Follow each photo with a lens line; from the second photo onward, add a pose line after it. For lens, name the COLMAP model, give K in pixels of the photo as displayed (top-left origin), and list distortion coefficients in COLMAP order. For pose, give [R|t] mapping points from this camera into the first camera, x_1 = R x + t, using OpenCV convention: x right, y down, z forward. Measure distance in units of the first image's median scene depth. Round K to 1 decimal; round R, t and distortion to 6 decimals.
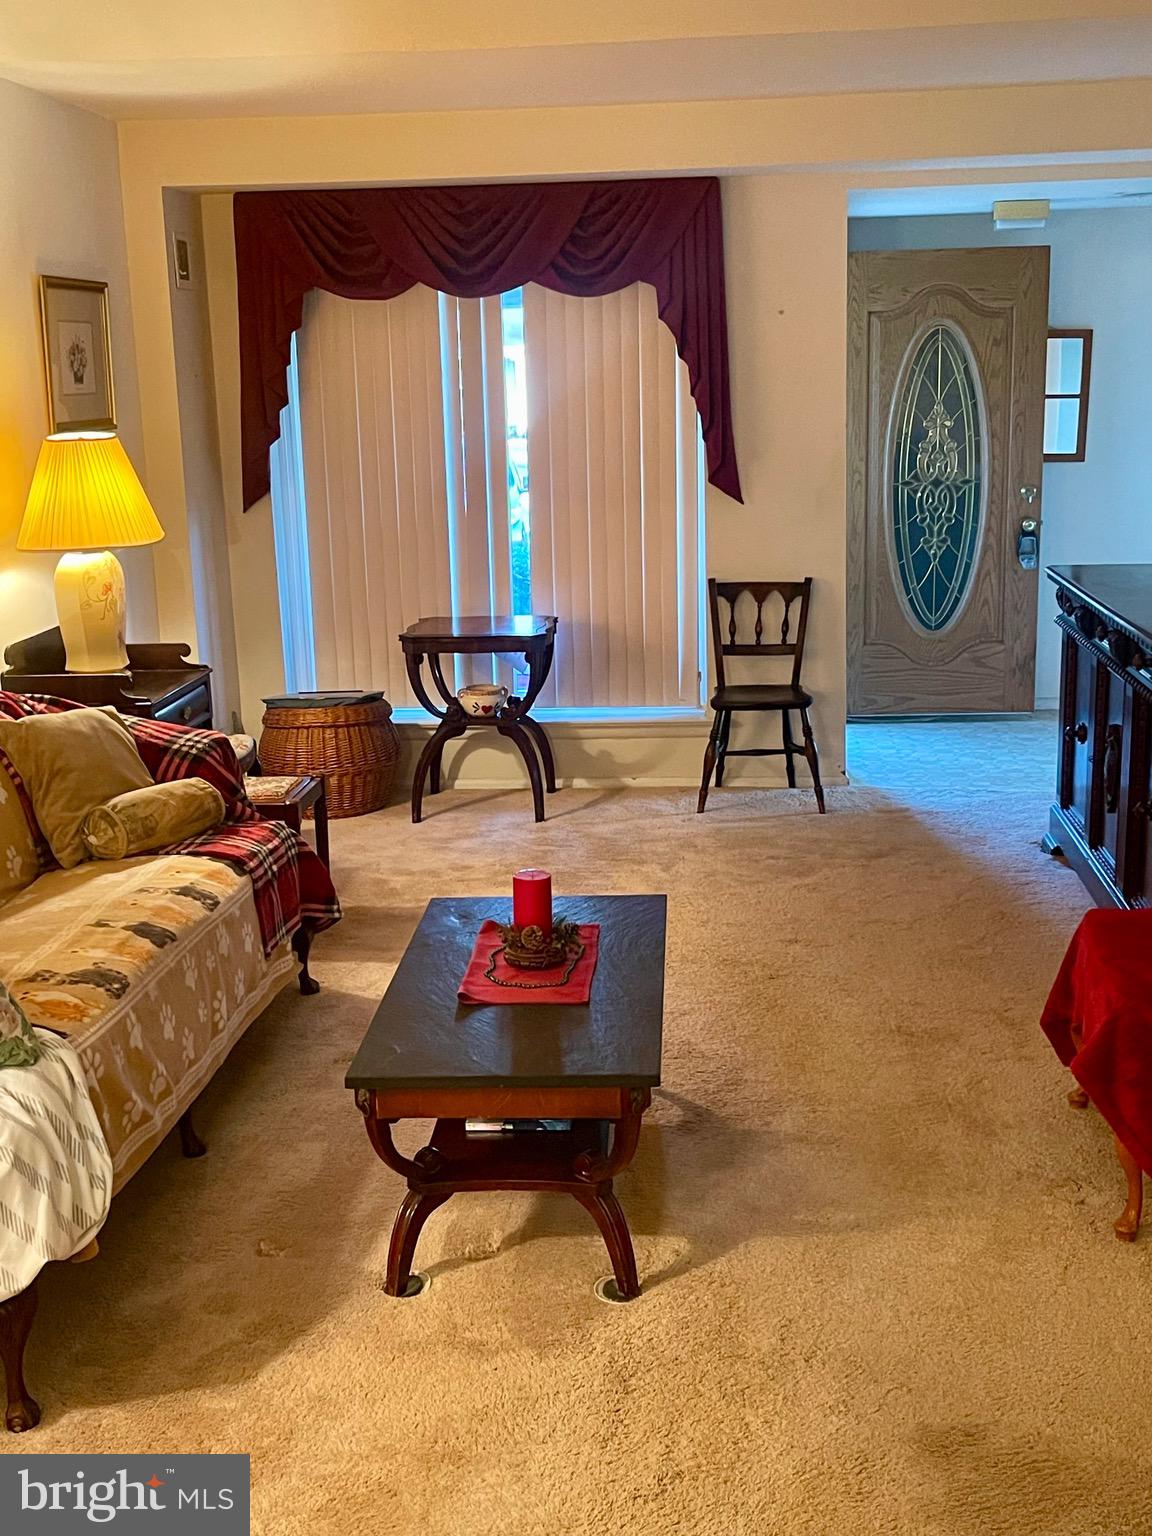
lens RADIAL K [[1871.7, 0, 575.2], [0, 1871.7, 763.1], [0, 0, 1]] dist [0.036857, 0.000000]
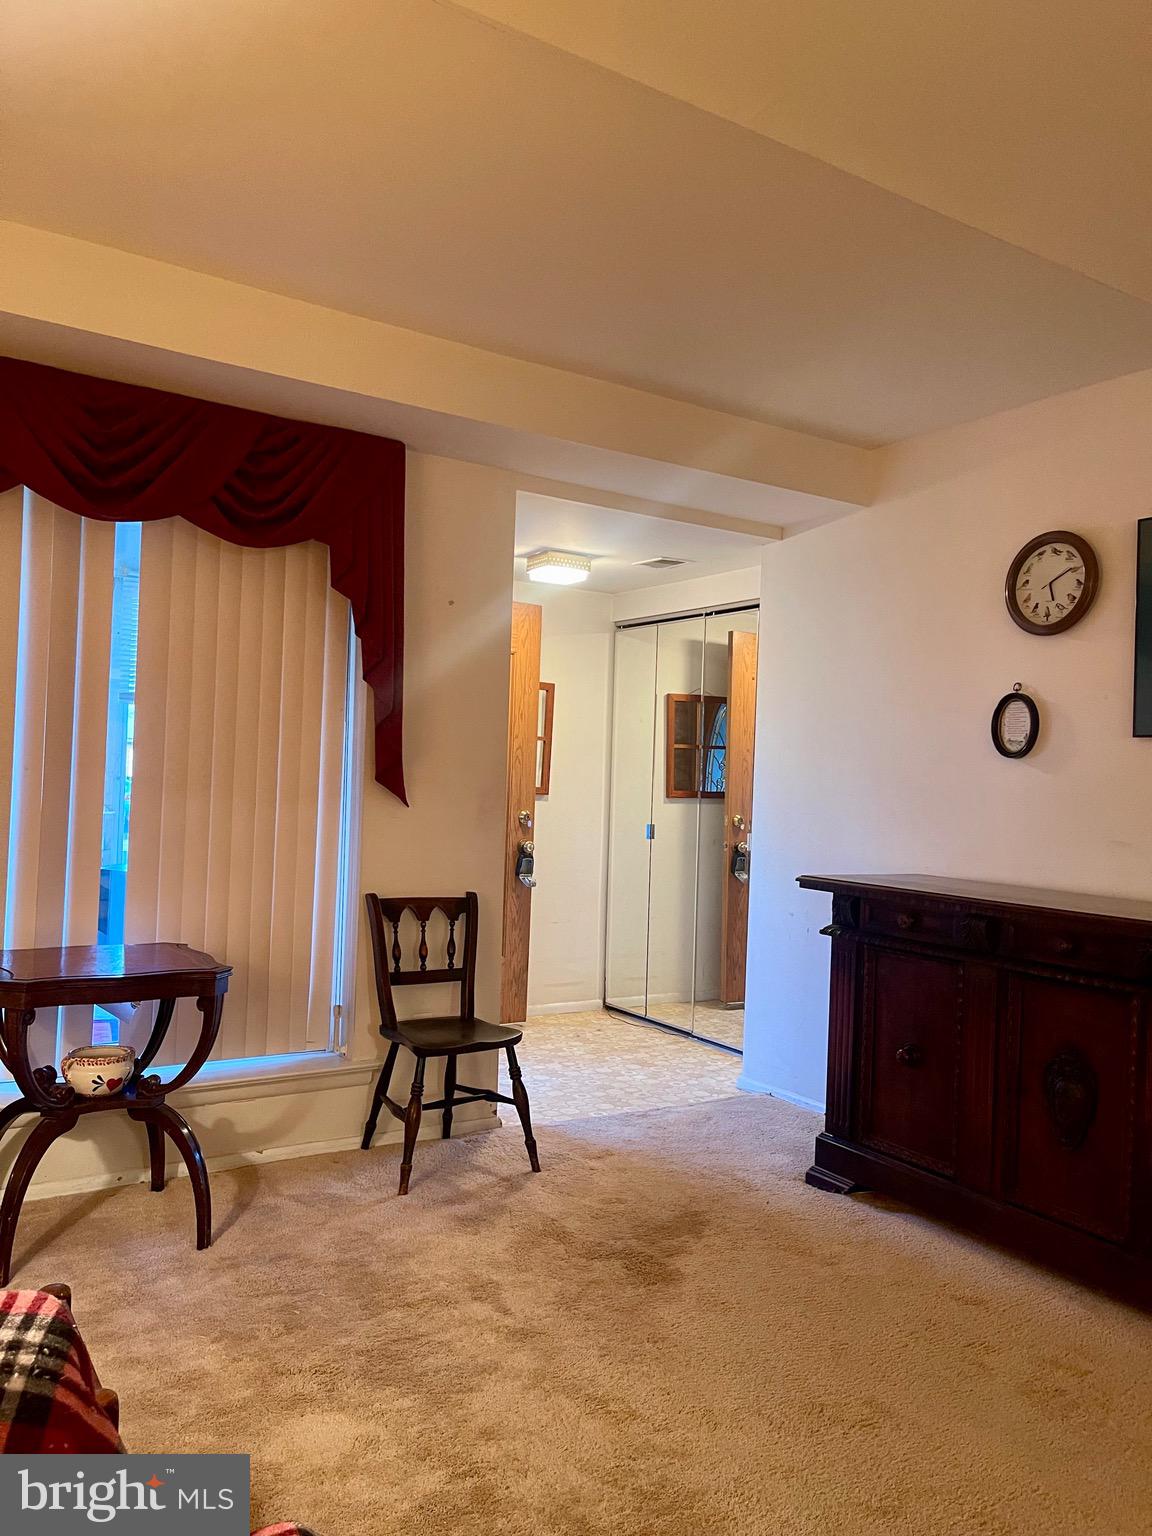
lens RADIAL K [[1165.3, 0, 579.0], [0, 1165.3, 767.3], [0, 0, 1]] dist [0.053013, -0.060712]
pose [[0.781389, 0.066568, 0.620484, -0.185625], [0.068514, 0.979132, -0.191327, -0.047370], [-0.620272, 0.192012, 0.760522, 0.530895]]
